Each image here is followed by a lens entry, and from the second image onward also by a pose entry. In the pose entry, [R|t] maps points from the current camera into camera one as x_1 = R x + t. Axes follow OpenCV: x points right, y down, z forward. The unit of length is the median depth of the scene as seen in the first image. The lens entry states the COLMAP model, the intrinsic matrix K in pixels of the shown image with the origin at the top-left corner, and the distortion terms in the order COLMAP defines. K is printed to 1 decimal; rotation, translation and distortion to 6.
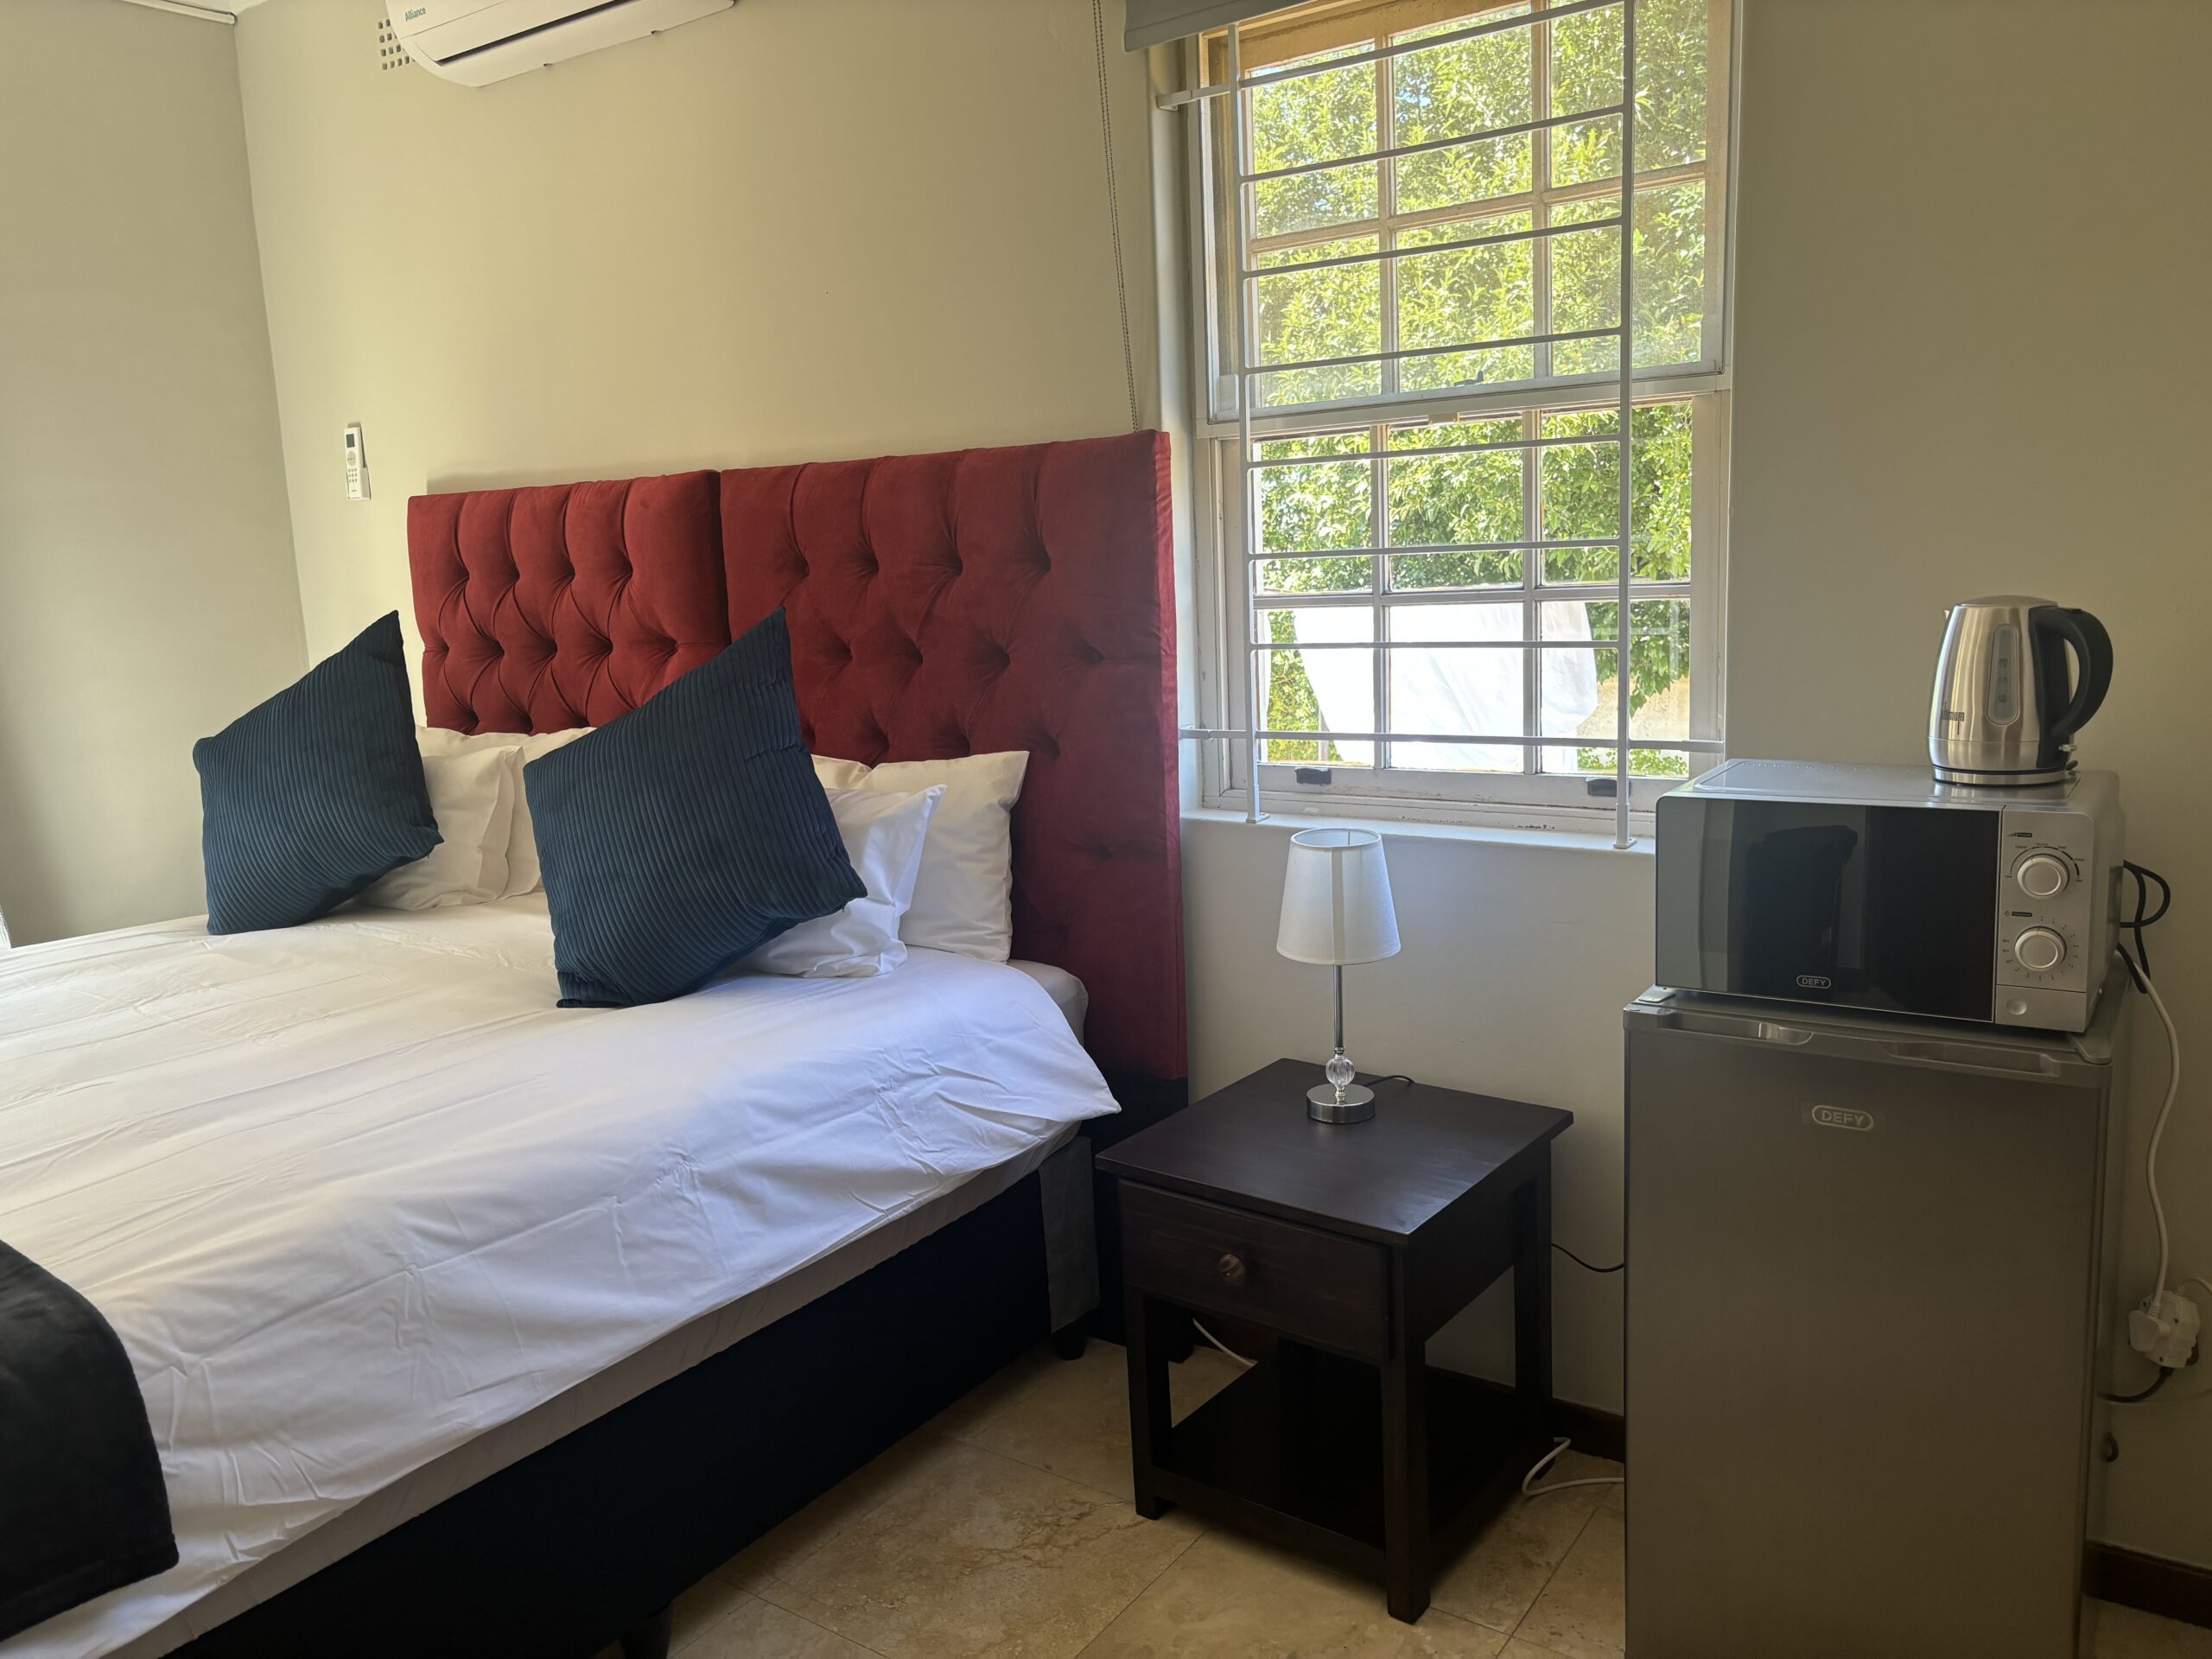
lens RADIAL K [[1680.2, 0, 1107.4], [0, 1680.2, 829.9], [0, 0, 1]] dist [0.039793, -0.039888]
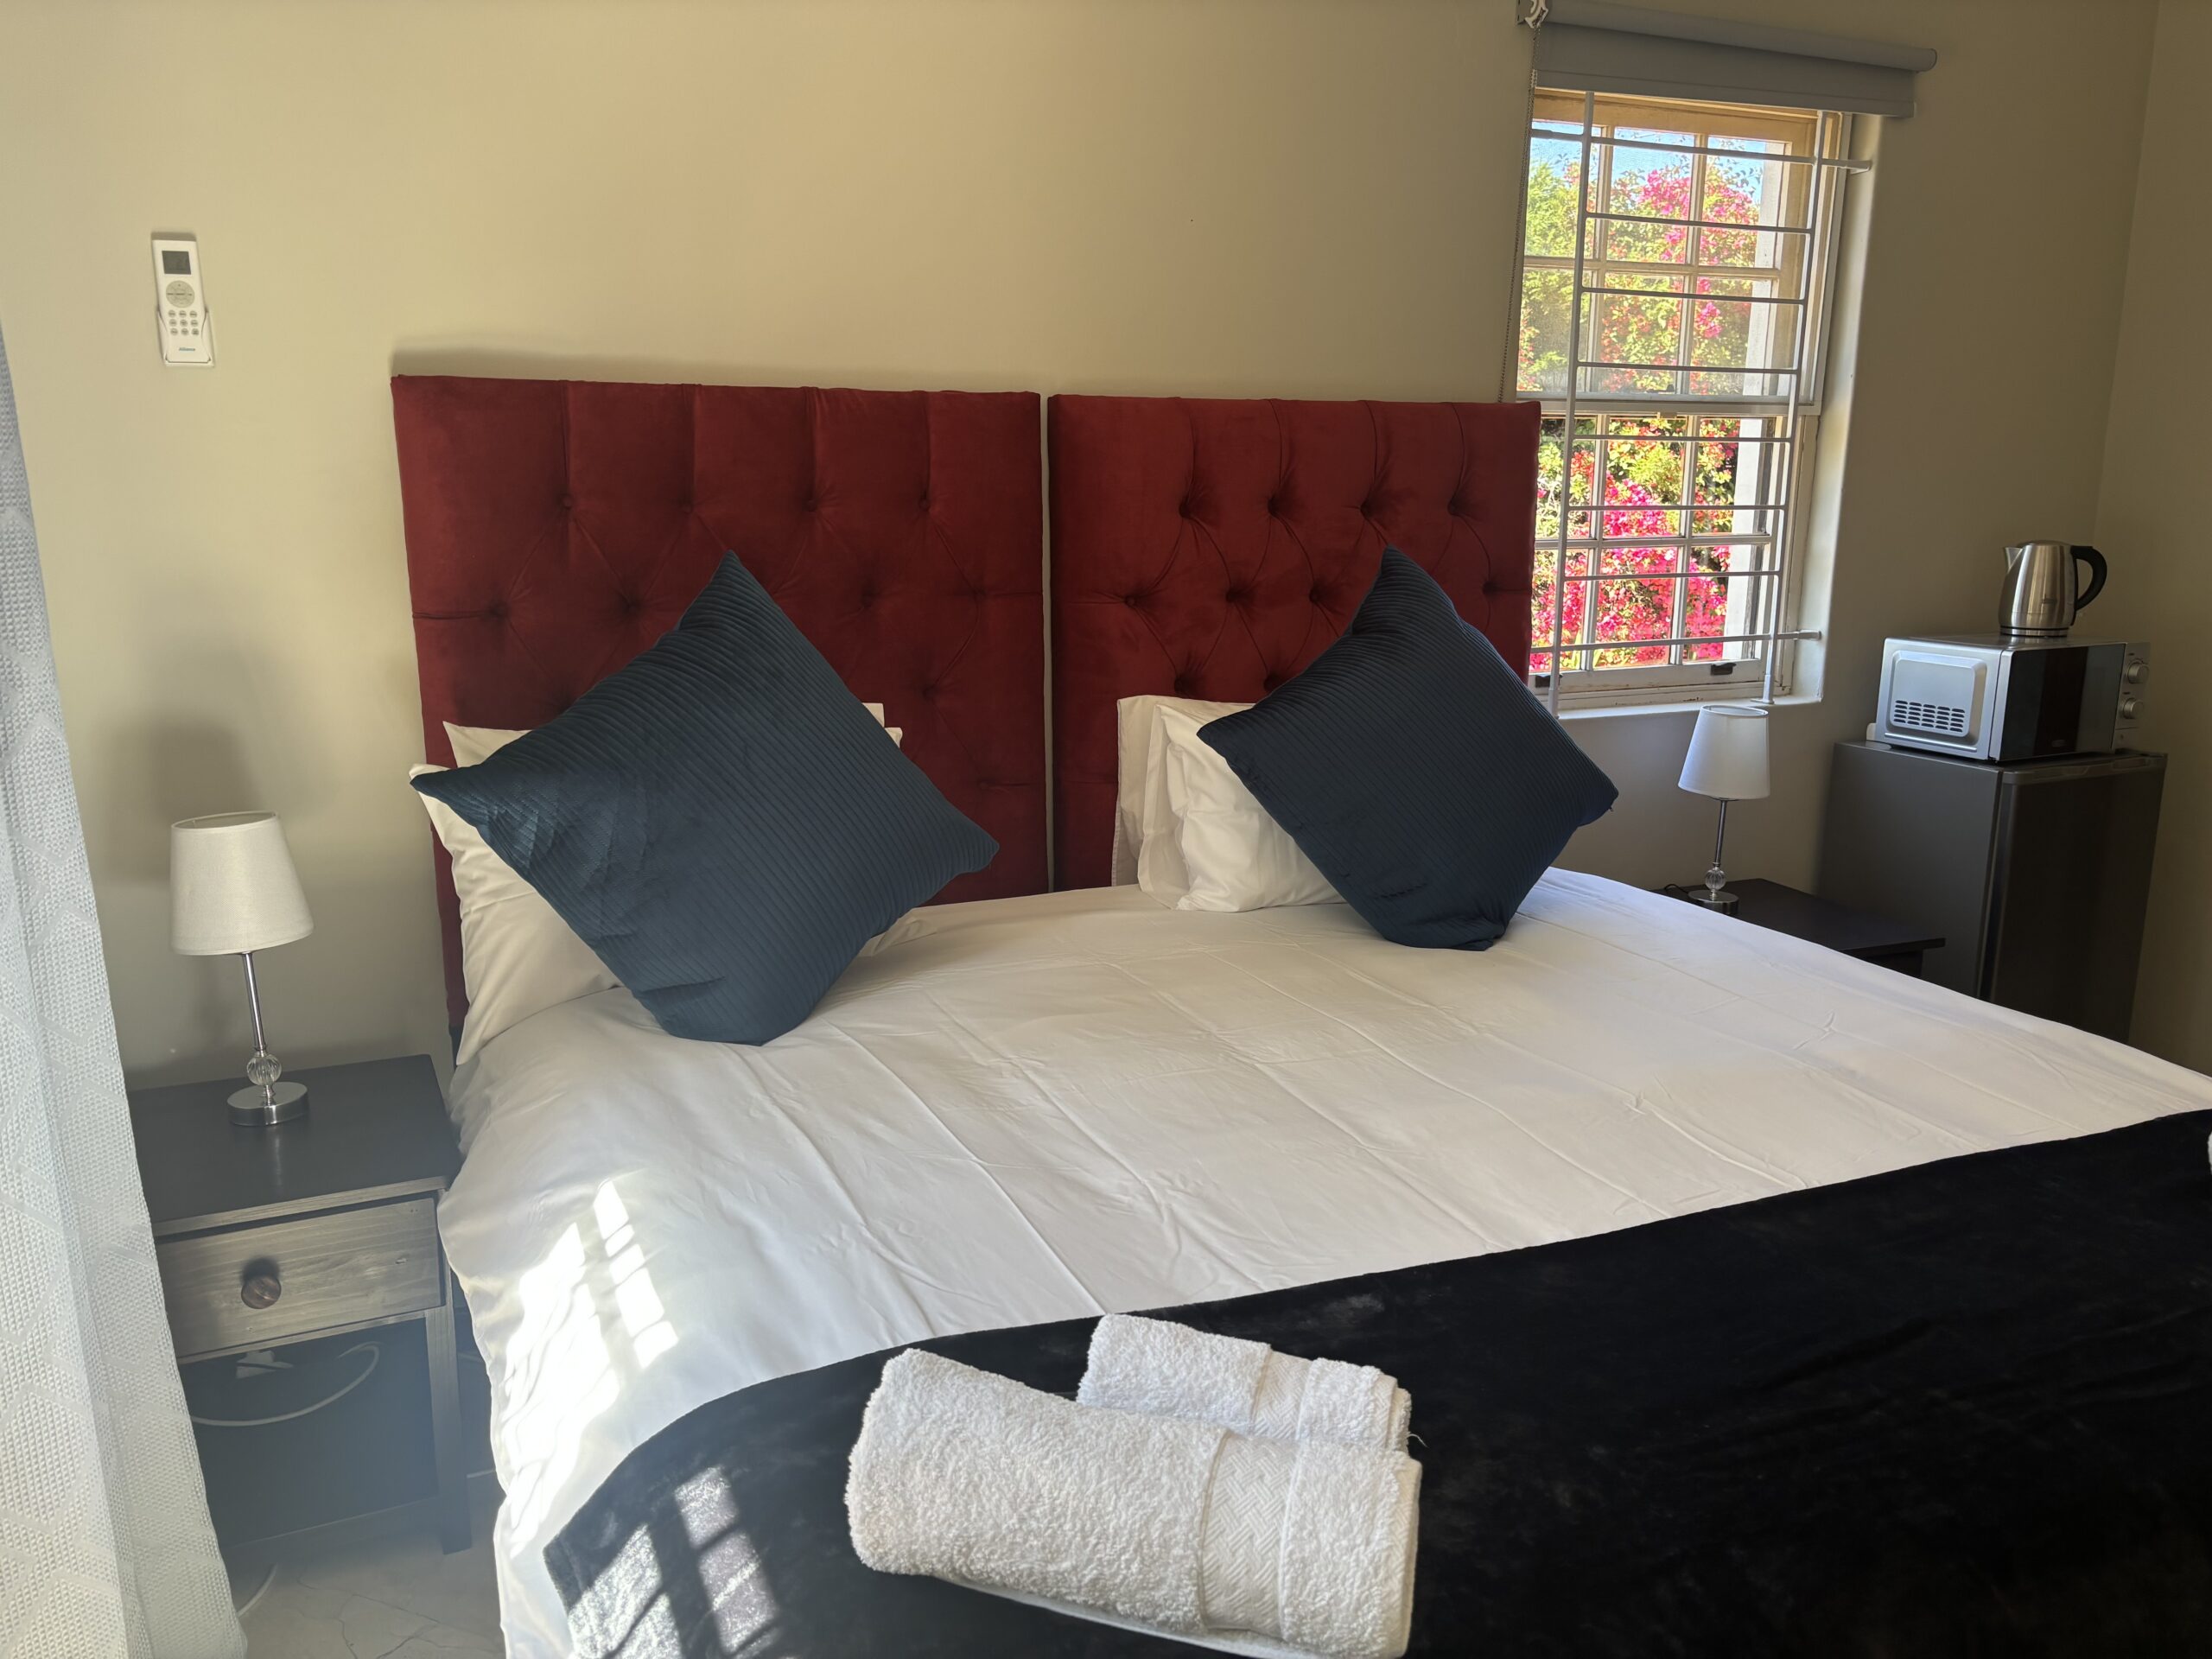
lens RADIAL K [[1680.2, 0, 1109.8], [0, 1680.2, 834.8], [0, 0, 1]] dist [0.039793, -0.039888]
pose [[0.502495, -0.136872, 0.853677, -1.251498], [0.120227, 0.988858, 0.087777, -0.074366], [-0.856180, 0.058528, 0.513352, 0.676764]]
